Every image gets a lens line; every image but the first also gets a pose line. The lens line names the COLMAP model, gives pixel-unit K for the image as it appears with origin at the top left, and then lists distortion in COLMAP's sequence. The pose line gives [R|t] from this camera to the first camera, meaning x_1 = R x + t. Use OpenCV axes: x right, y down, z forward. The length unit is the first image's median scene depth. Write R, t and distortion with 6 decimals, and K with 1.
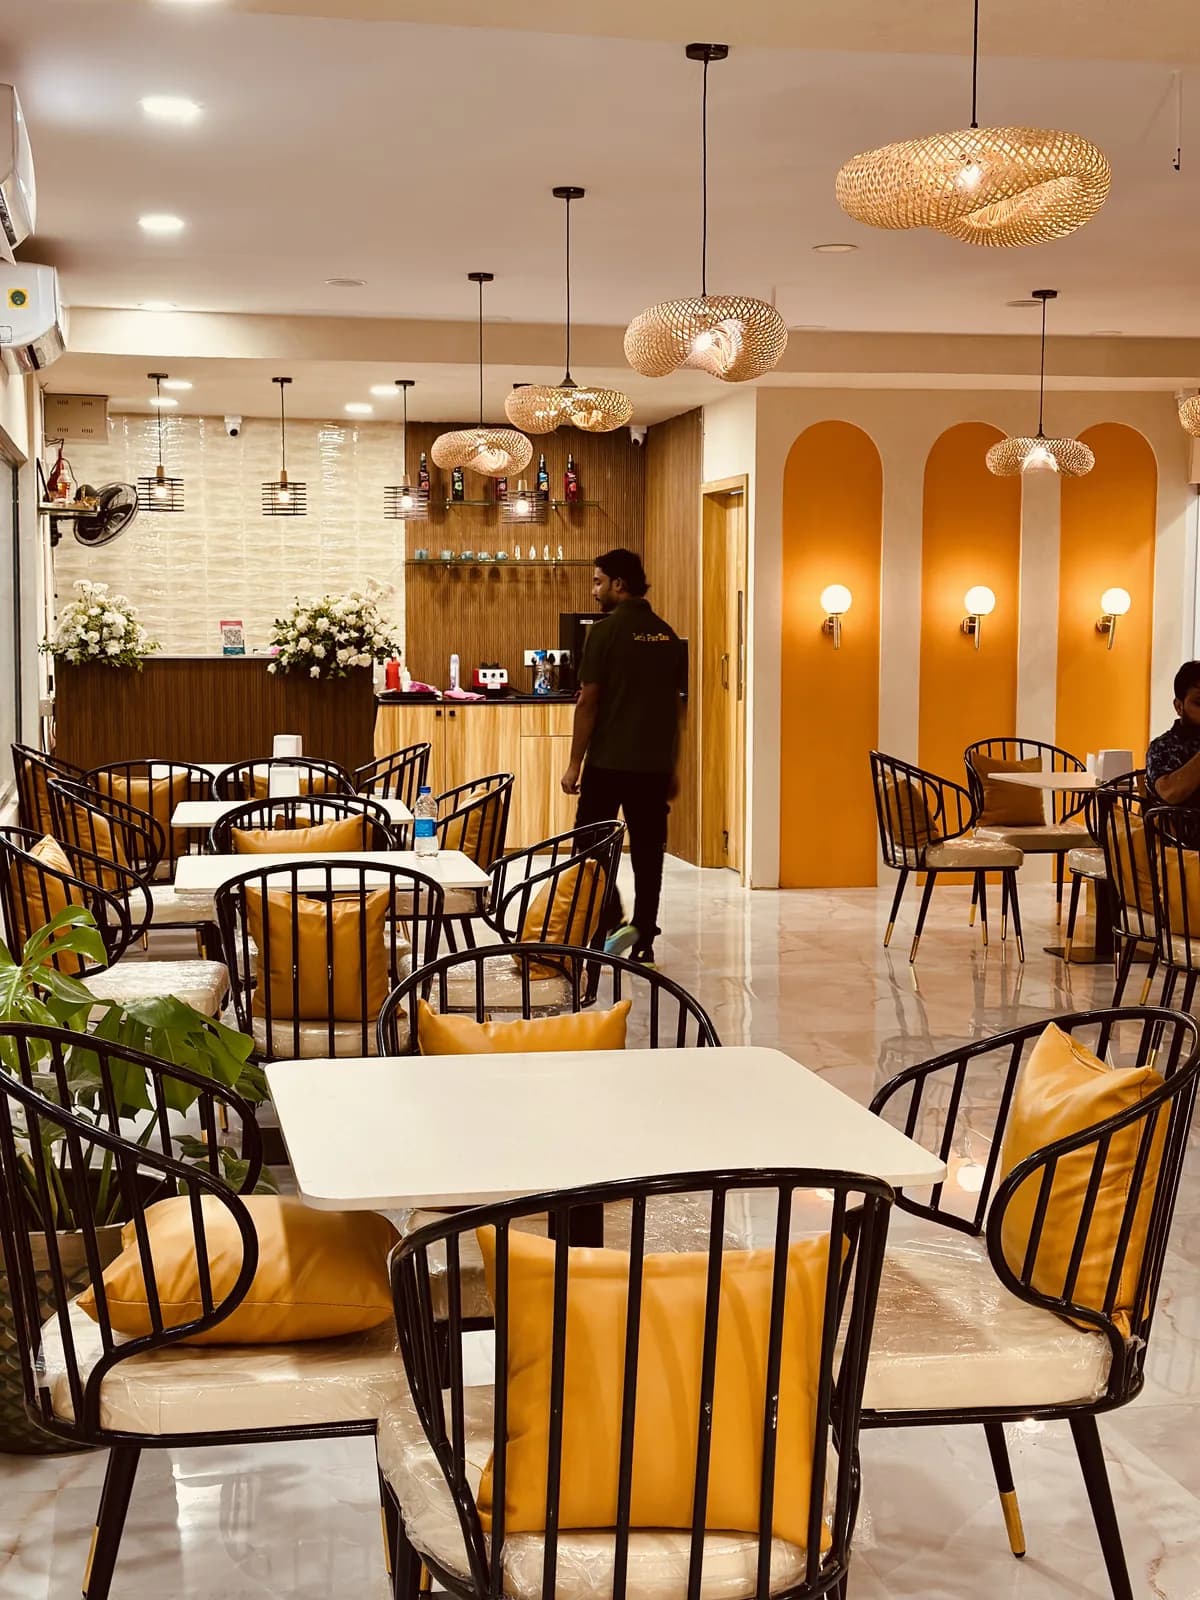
lens RADIAL K [[2409.5, 0, 599.0], [0, 2409.5, 803.4], [0, 0, 1]] dist [0.269773, 0.000000]
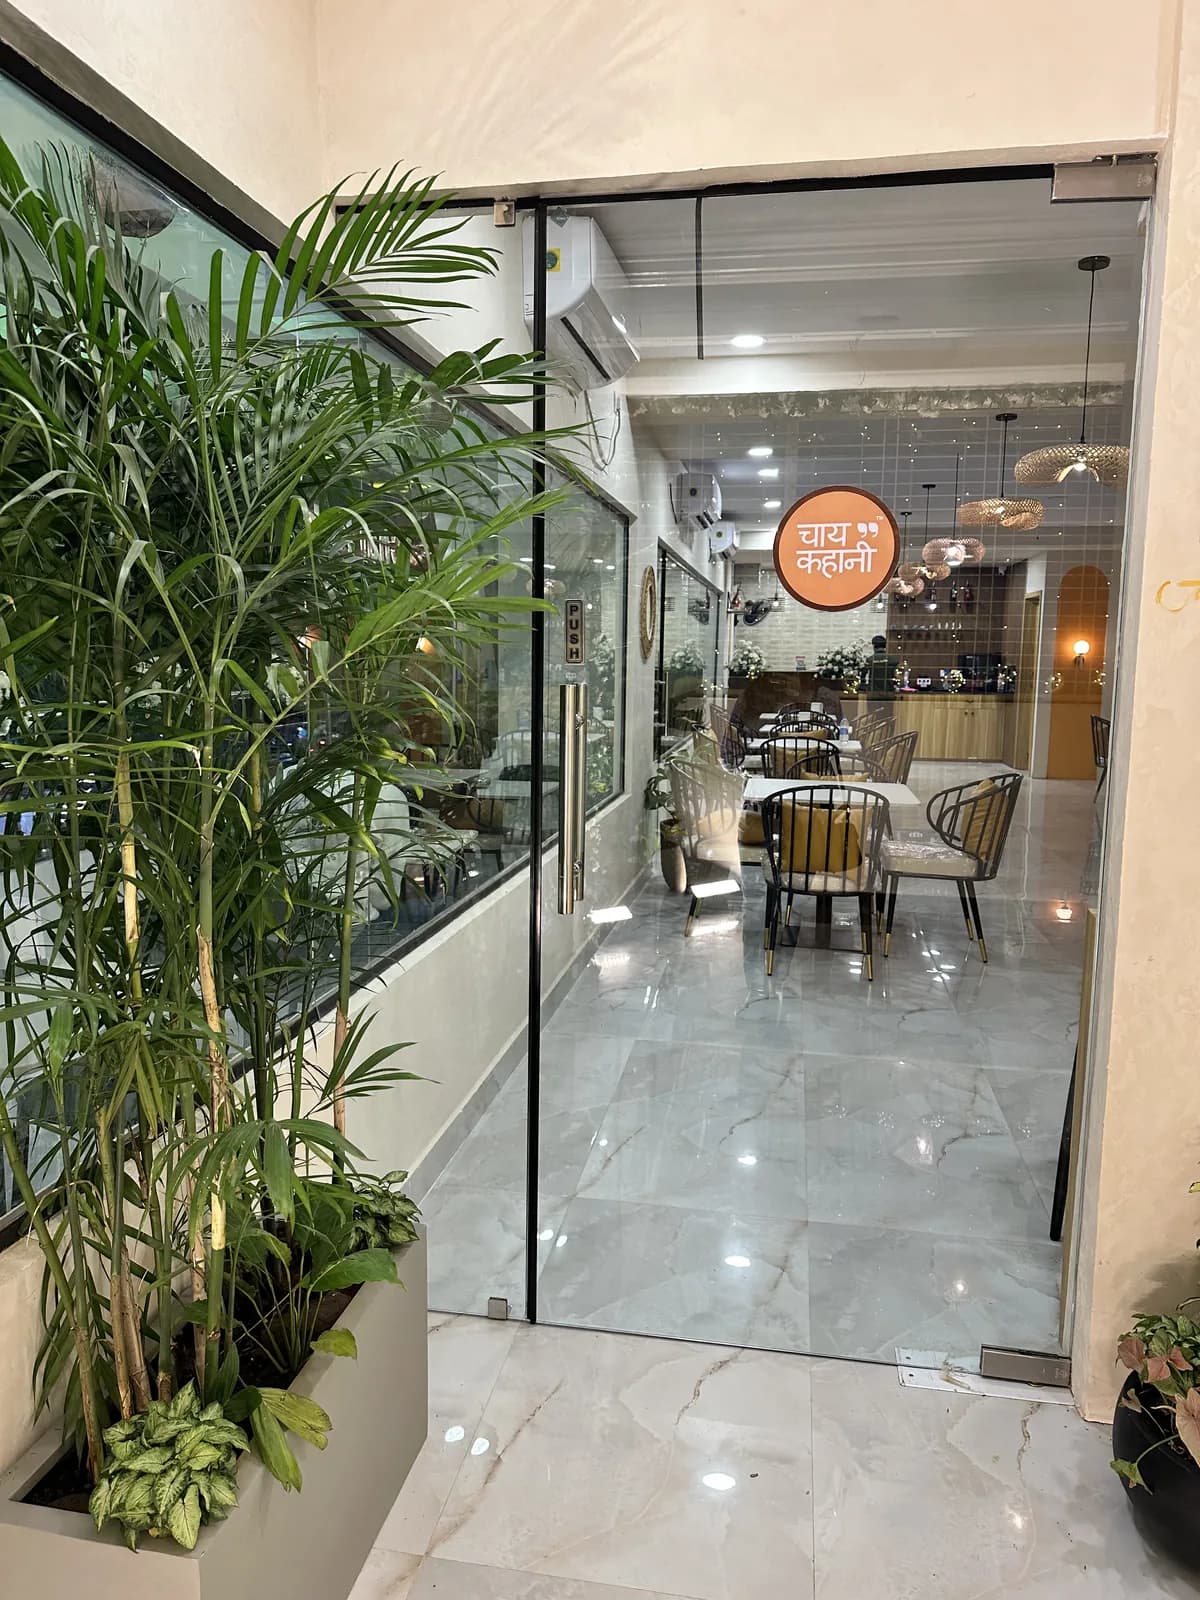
lens RADIAL K [[1127.4, 0, 596.8], [0, 1127.4, 797.3], [0, 0, 1]] dist [0.012146, -0.019449]
pose [[0.938991, 0.047671, -0.340621, 0.049855], [-0.031147, 0.998065, 0.053819, 0.011921], [0.342527, -0.039926, 0.938659, -0.142723]]
